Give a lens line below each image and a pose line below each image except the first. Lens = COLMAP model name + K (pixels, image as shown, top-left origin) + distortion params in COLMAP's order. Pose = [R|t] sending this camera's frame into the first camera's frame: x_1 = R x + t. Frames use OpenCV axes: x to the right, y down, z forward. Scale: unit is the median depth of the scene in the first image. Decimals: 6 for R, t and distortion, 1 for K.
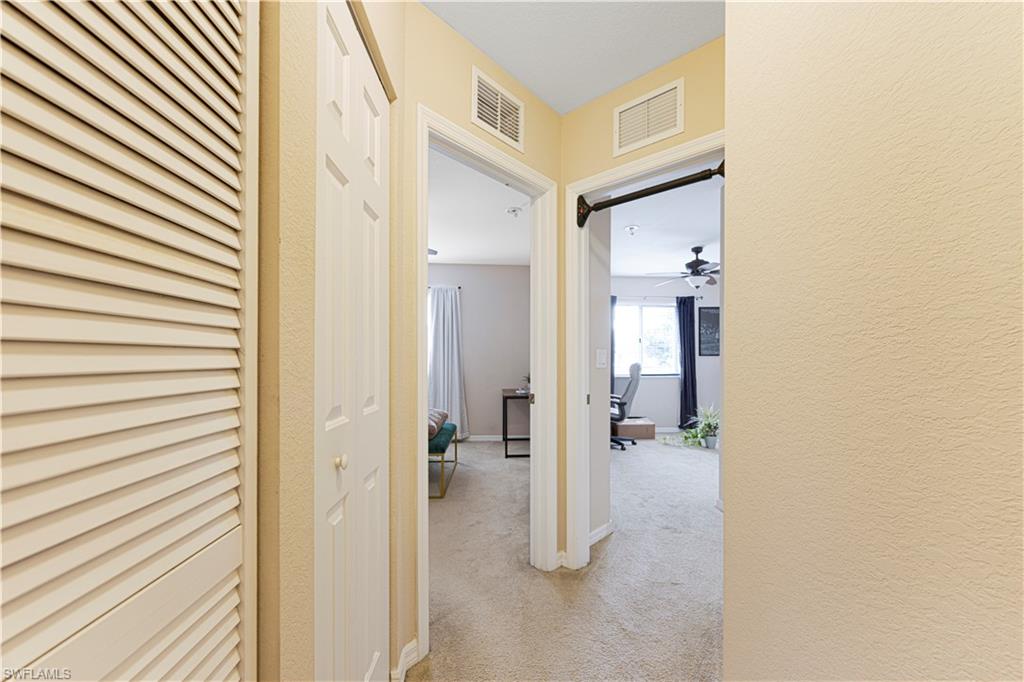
lens RADIAL K [[395.1, 0, 523.5], [0, 395.1, 357.0], [0, 0, 1]] dist [-0.003197, 0.000358]
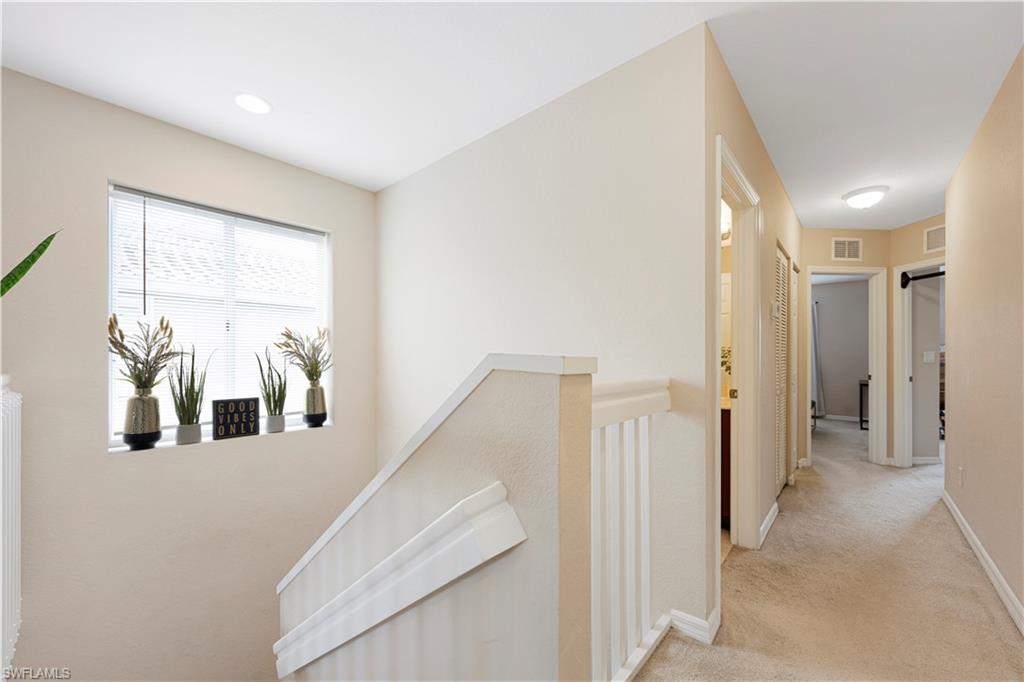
lens RADIAL K [[395.1, 0, 508.5], [0, 395.1, 354.6], [0, 0, 1]] dist [-0.003197, 0.000358]
pose [[0.692765, 0.001688, -0.721162, 0.194066], [0.003600, 0.999977, 0.005799, -0.027236], [0.721155, -0.006613, 0.692743, -1.692447]]
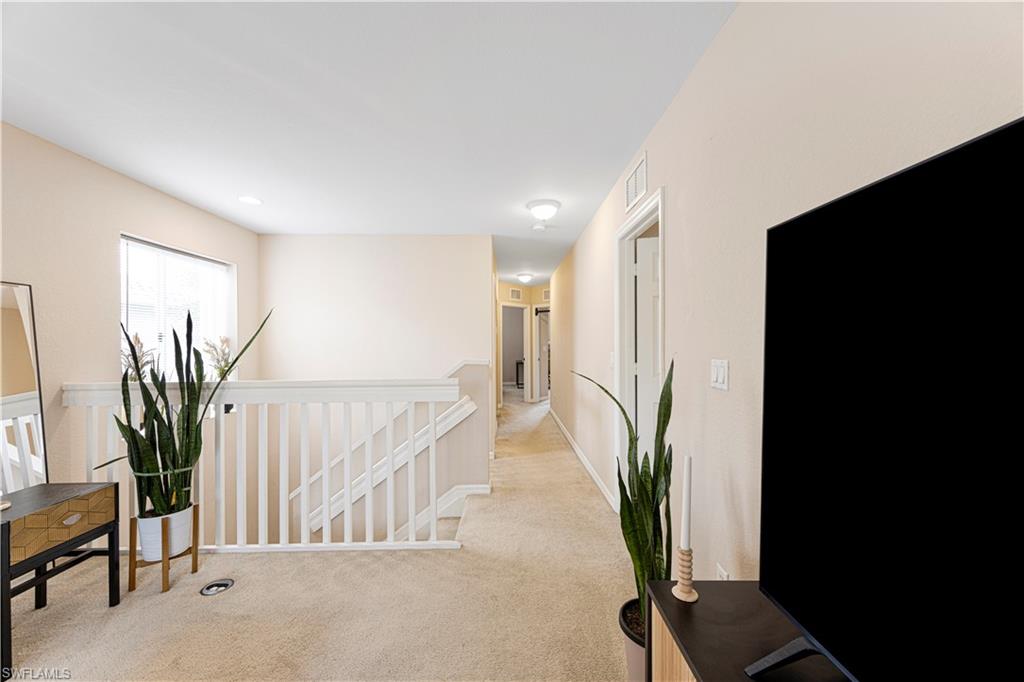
lens RADIAL K [[395.1, 0, 516.5], [0, 395.1, 341.6], [0, 0, 1]] dist [-0.003197, 0.000358]
pose [[0.998650, -0.002664, -0.051882, 0.149966], [0.003170, 0.999948, 0.009684, -0.110002], [0.051853, -0.009836, 0.998606, -2.937846]]
